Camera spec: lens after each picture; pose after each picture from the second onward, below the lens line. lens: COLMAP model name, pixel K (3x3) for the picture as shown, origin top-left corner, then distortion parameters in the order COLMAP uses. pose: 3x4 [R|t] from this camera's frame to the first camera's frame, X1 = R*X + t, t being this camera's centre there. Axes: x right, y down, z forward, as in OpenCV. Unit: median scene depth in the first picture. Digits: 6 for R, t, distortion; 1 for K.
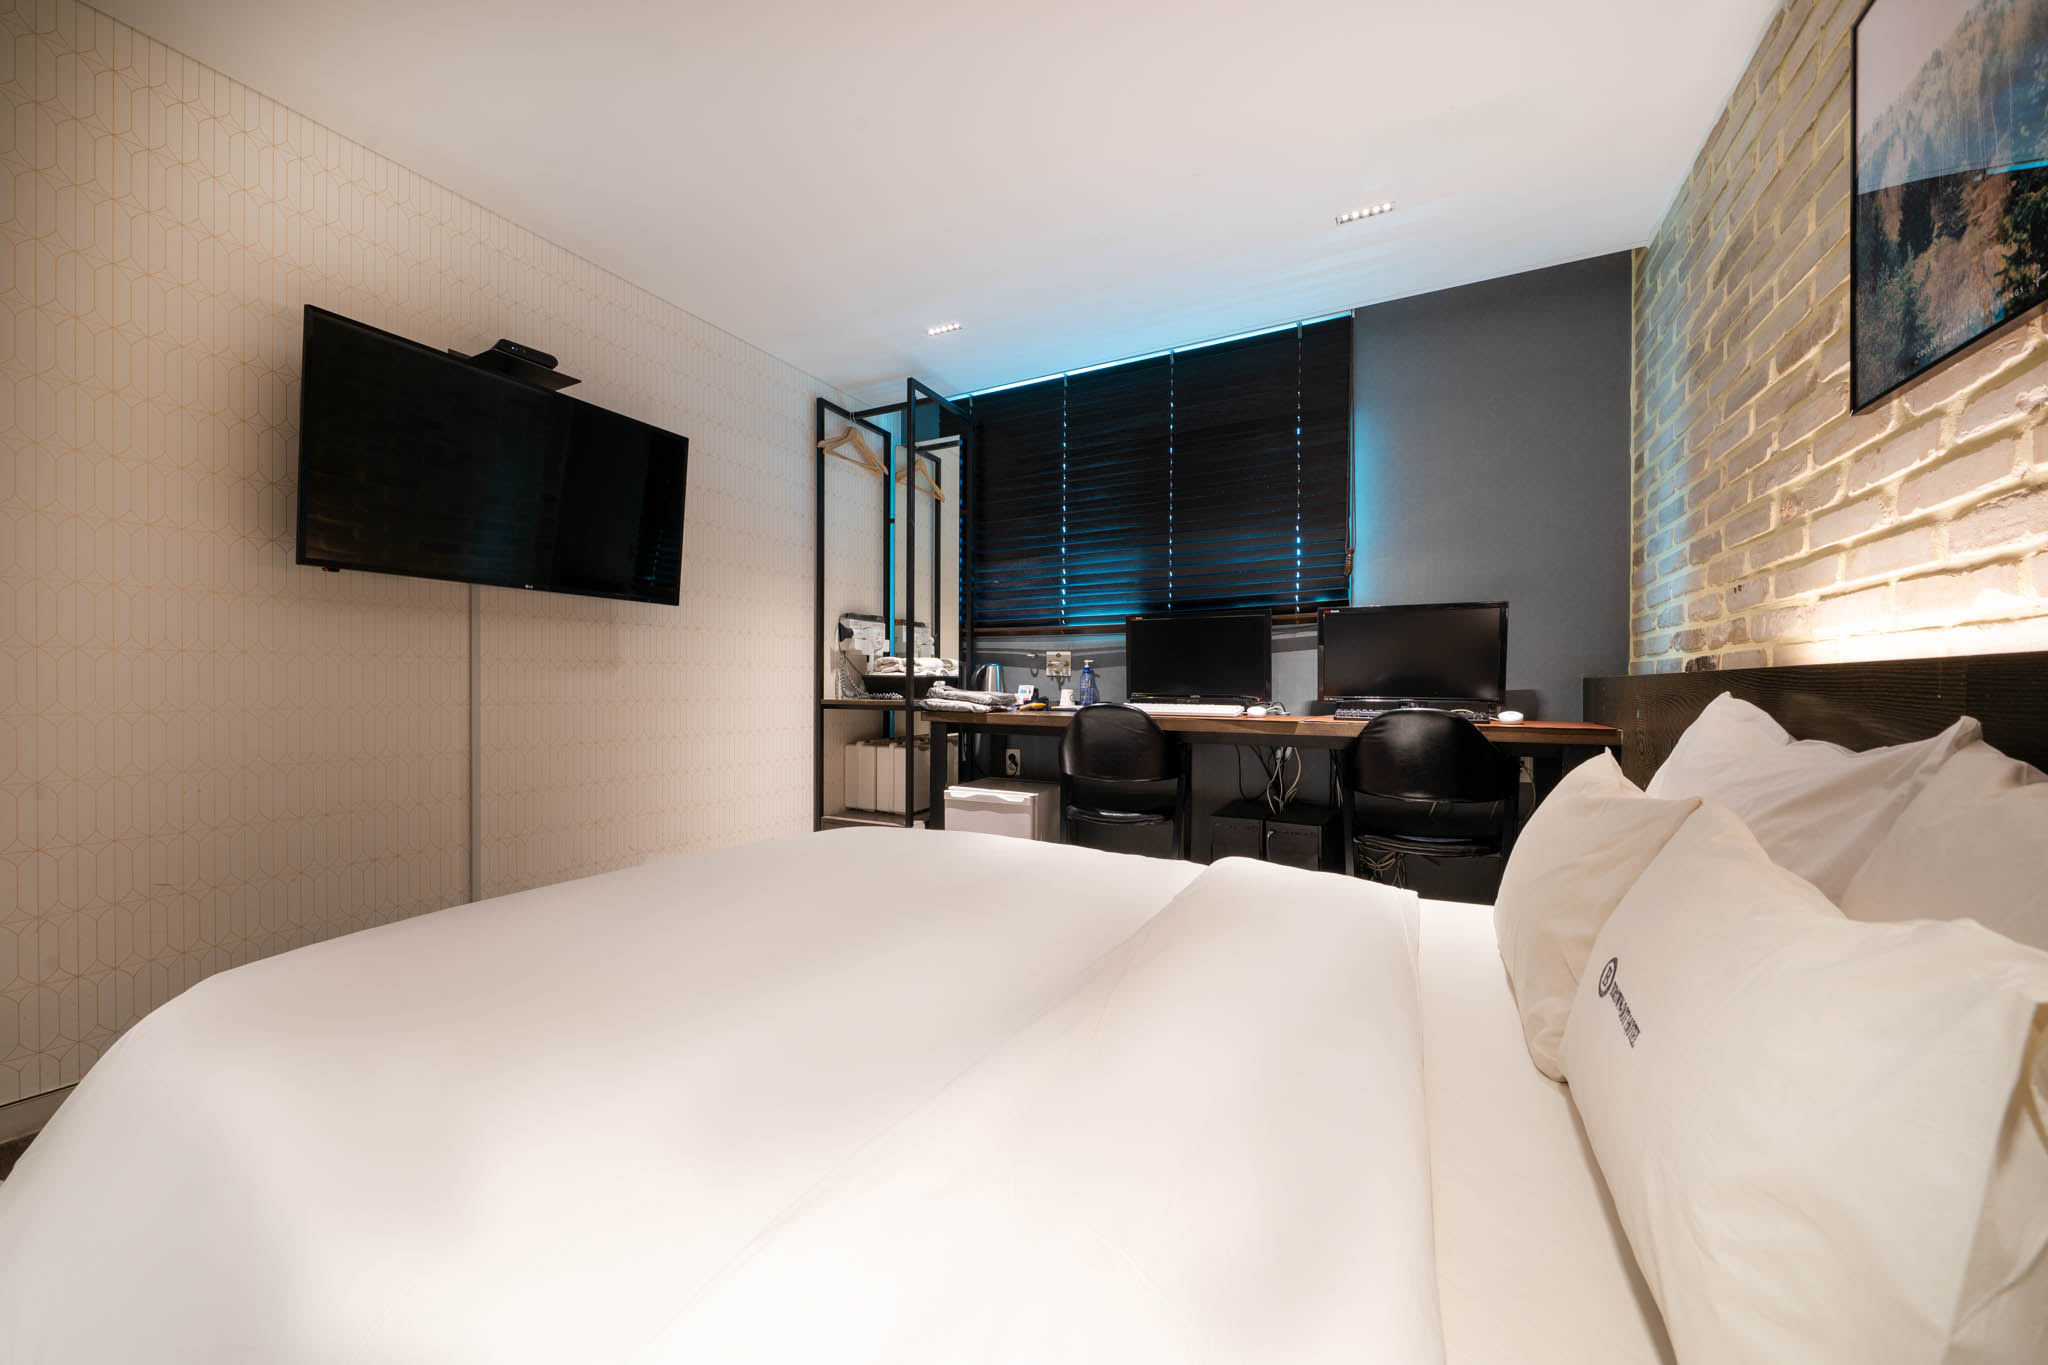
lens RADIAL K [[745.0, 0, 1026.4], [0, 745.0, 680.2], [0, 0, 1]] dist [-0.001938, -0.000116]
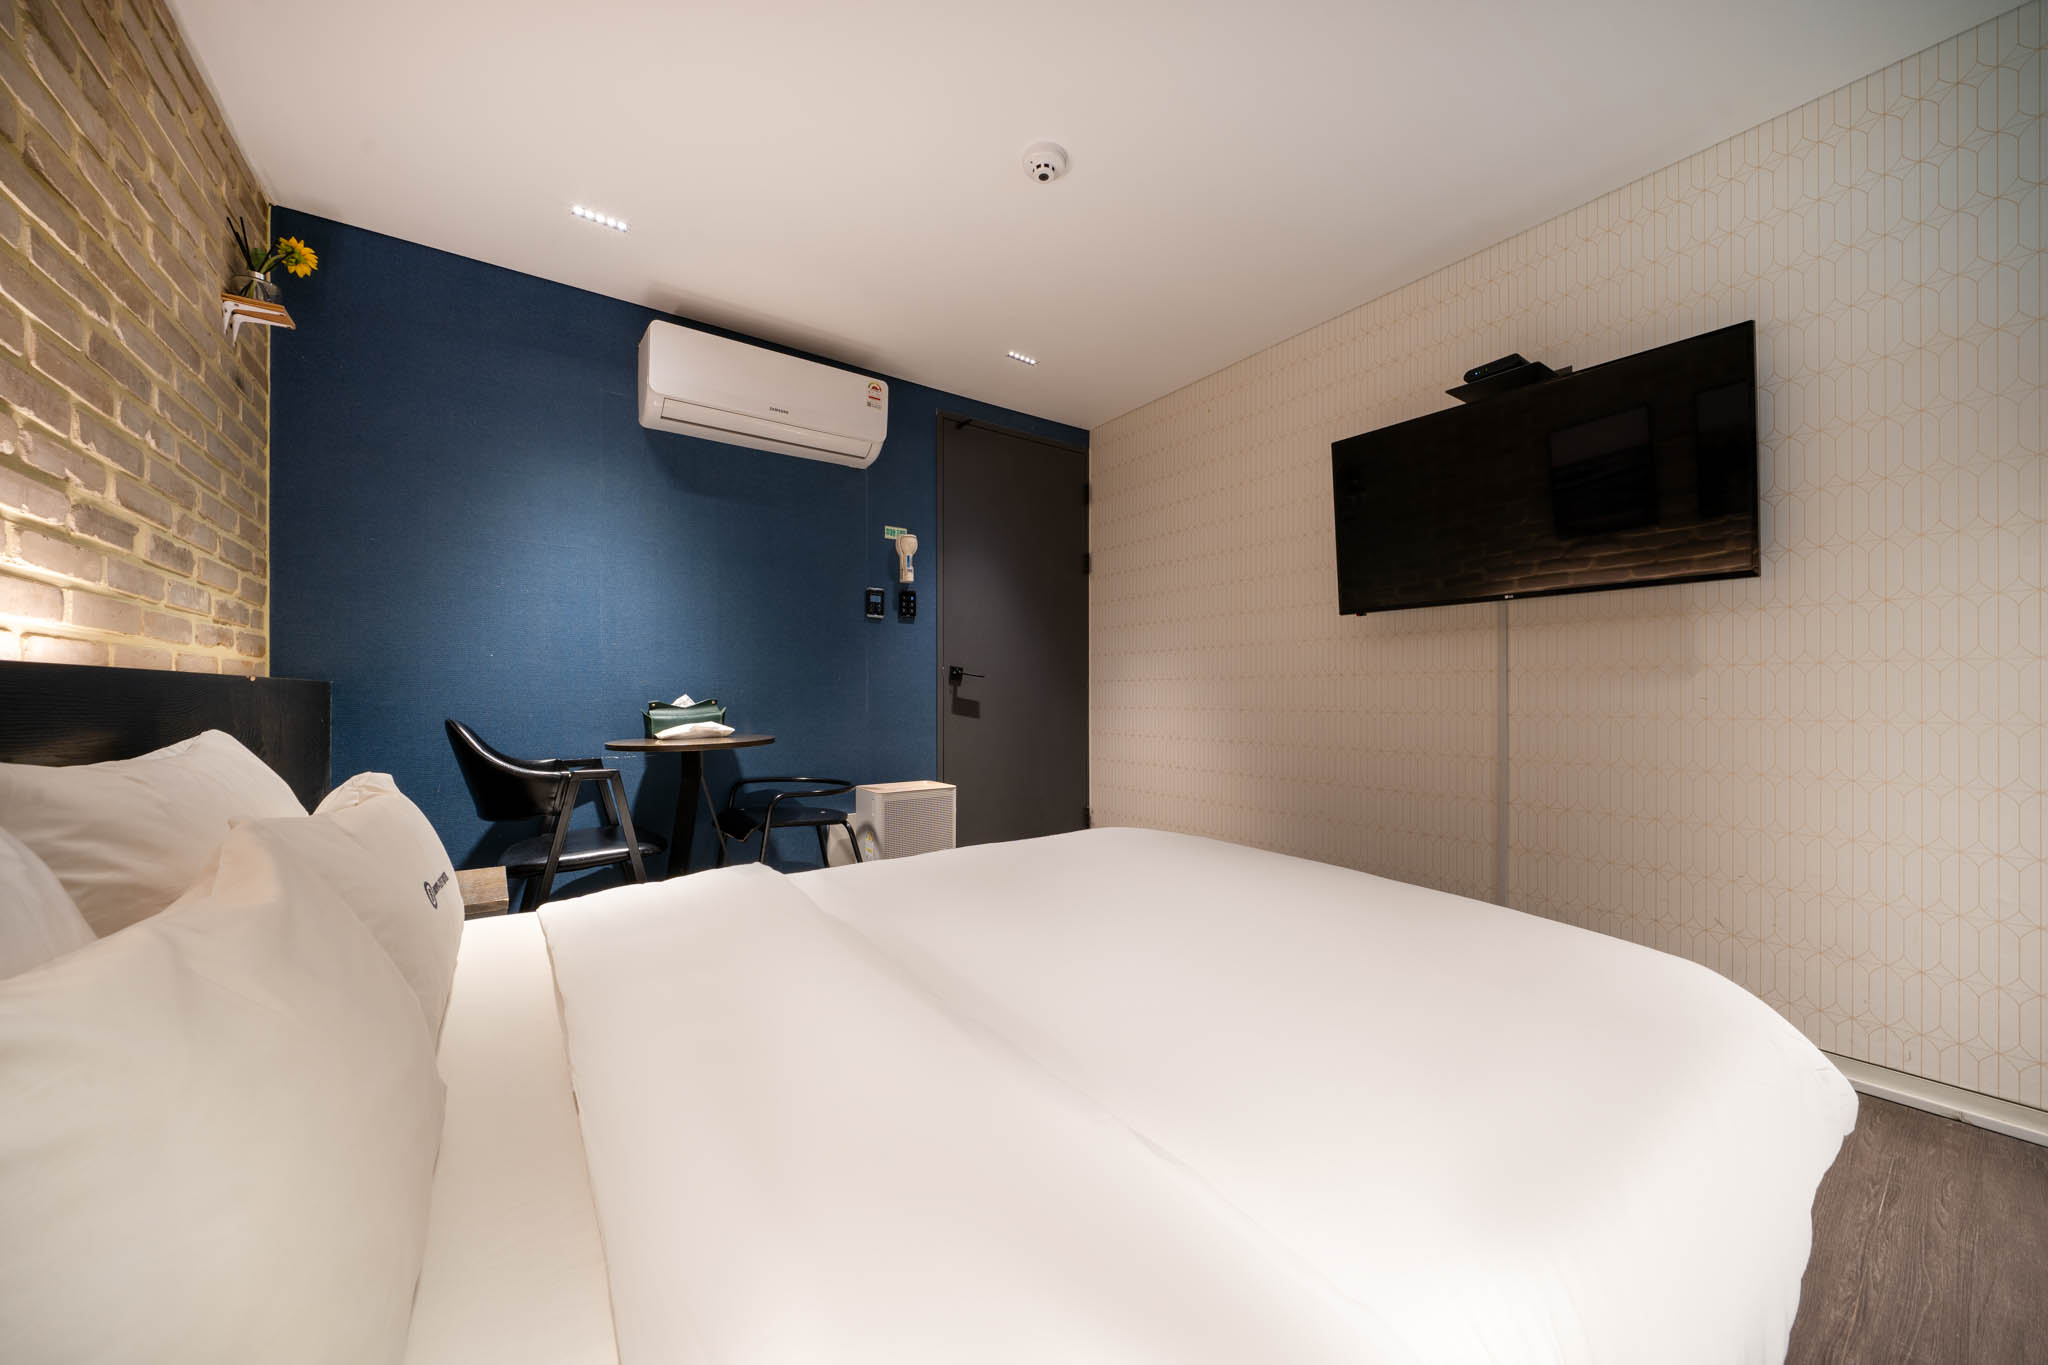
lens RADIAL K [[716.5, 0, 1035.4], [0, 716.5, 689.5], [0, 0, 1]] dist [-0.010174, -0.000208]
pose [[-0.438392, -0.008654, -0.898742, 0.386327], [0.002726, 0.999936, -0.010958, 0.005920], [0.898780, -0.007254, -0.438341, 0.712092]]
